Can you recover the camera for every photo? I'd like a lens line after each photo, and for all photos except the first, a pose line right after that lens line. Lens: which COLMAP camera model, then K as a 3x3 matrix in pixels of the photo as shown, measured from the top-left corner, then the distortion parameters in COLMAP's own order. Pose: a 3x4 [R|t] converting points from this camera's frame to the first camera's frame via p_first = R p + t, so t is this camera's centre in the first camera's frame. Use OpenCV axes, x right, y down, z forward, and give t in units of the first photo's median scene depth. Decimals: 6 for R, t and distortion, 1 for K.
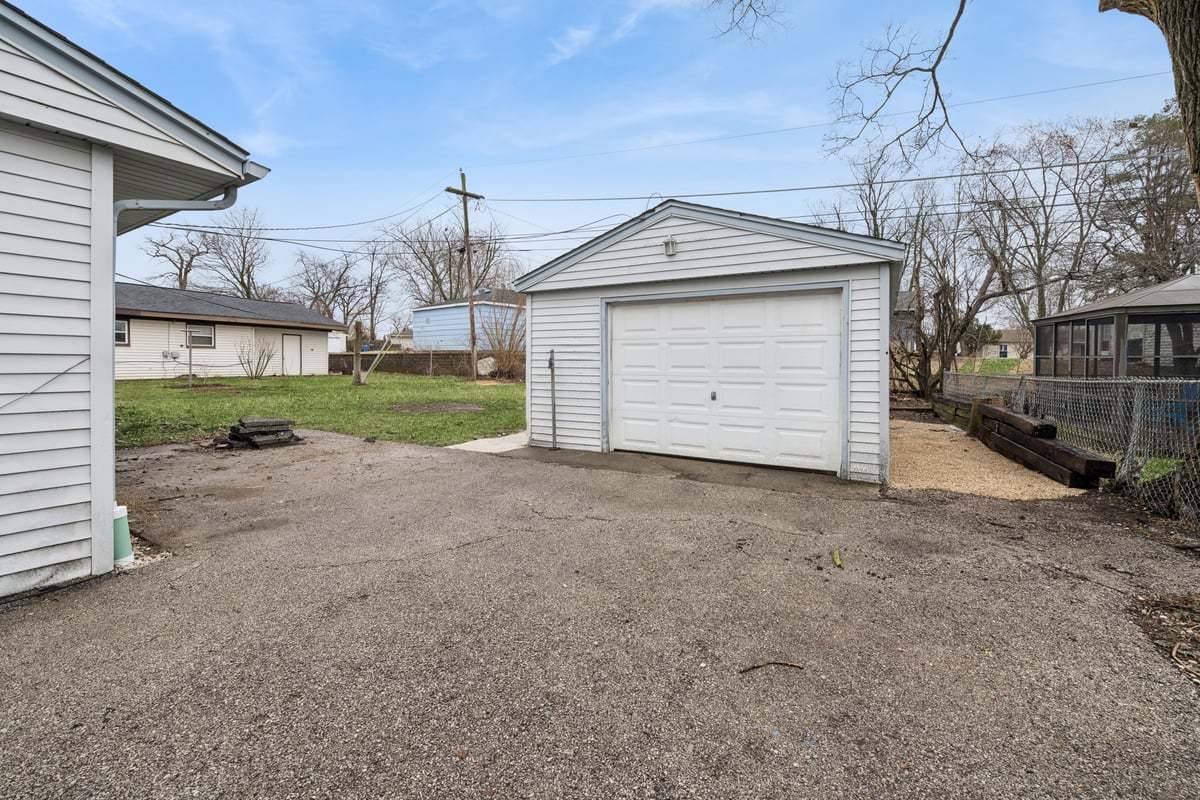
lens RADIAL K [[478.8, 0, 602.0], [0, 478.8, 355.0], [0, 0, 1]] dist [-0.000525, -0.000024]
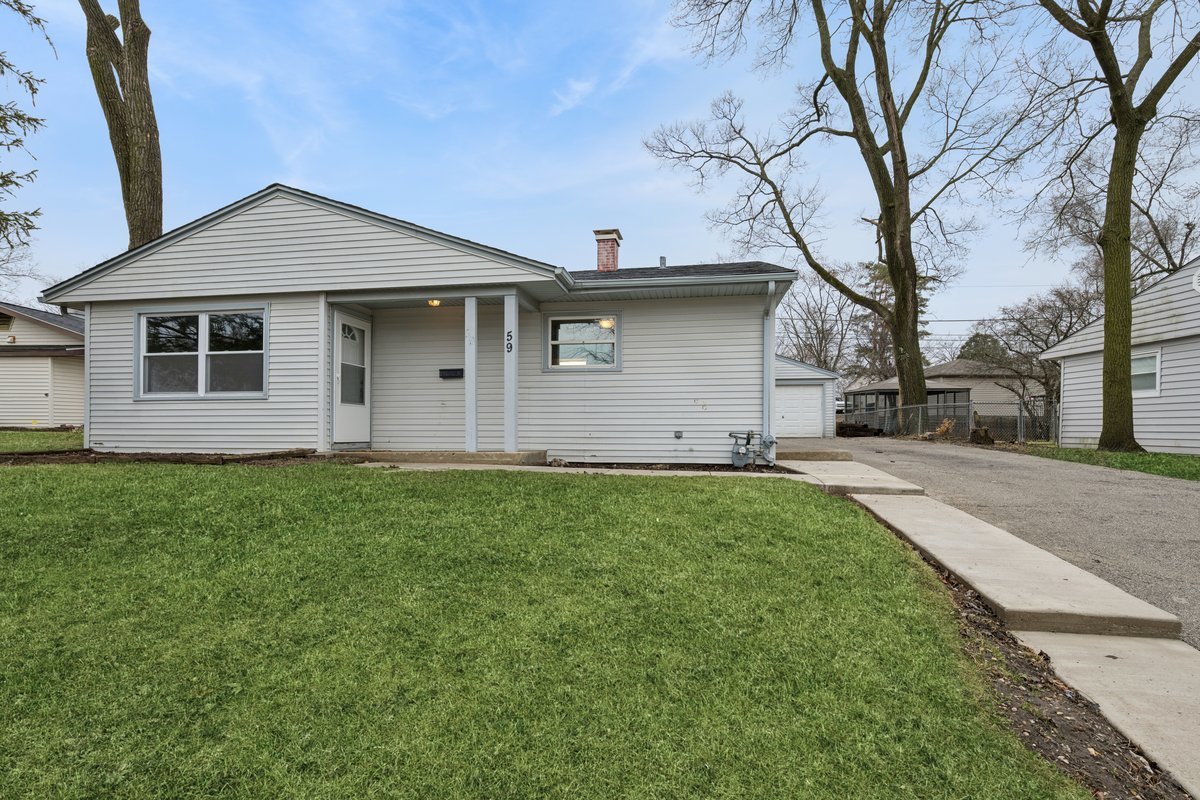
lens RADIAL K [[568.3, 0, 600.0], [0, 568.3, 400.0], [0, 0, 1]] dist [-0.000702, -0.000040]
pose [[0.920398, 0.015965, 0.390657, -2.030739], [0.003145, 0.998831, -0.048228, 0.132993], [-0.390970, 0.045617, 0.919272, -1.690539]]
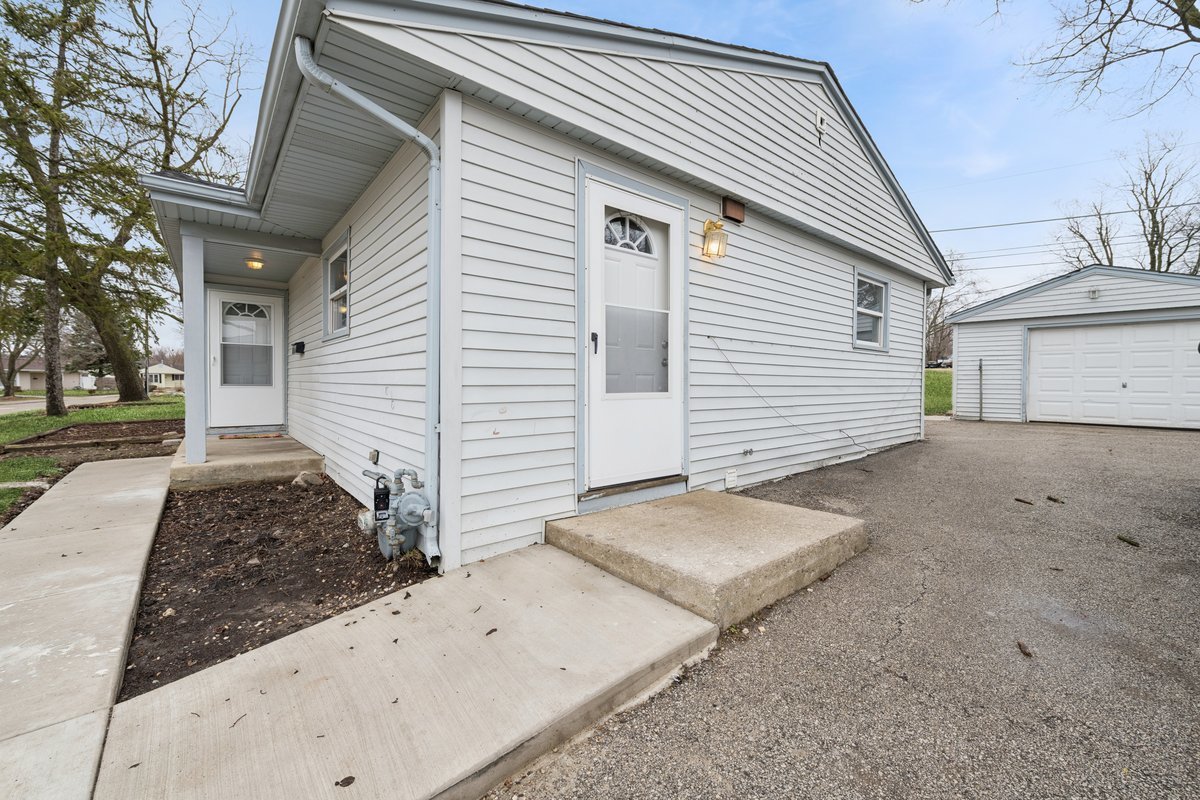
lens RADIAL K [[486.5, 0, 594.1], [0, 486.5, 379.0], [0, 0, 1]] dist [-0.001013, -0.000046]
pose [[0.952874, -0.003136, -0.303349, -0.856633], [0.002545, 0.999994, -0.002343, 0.058129], [0.303354, 0.001461, 0.952877, -0.958447]]
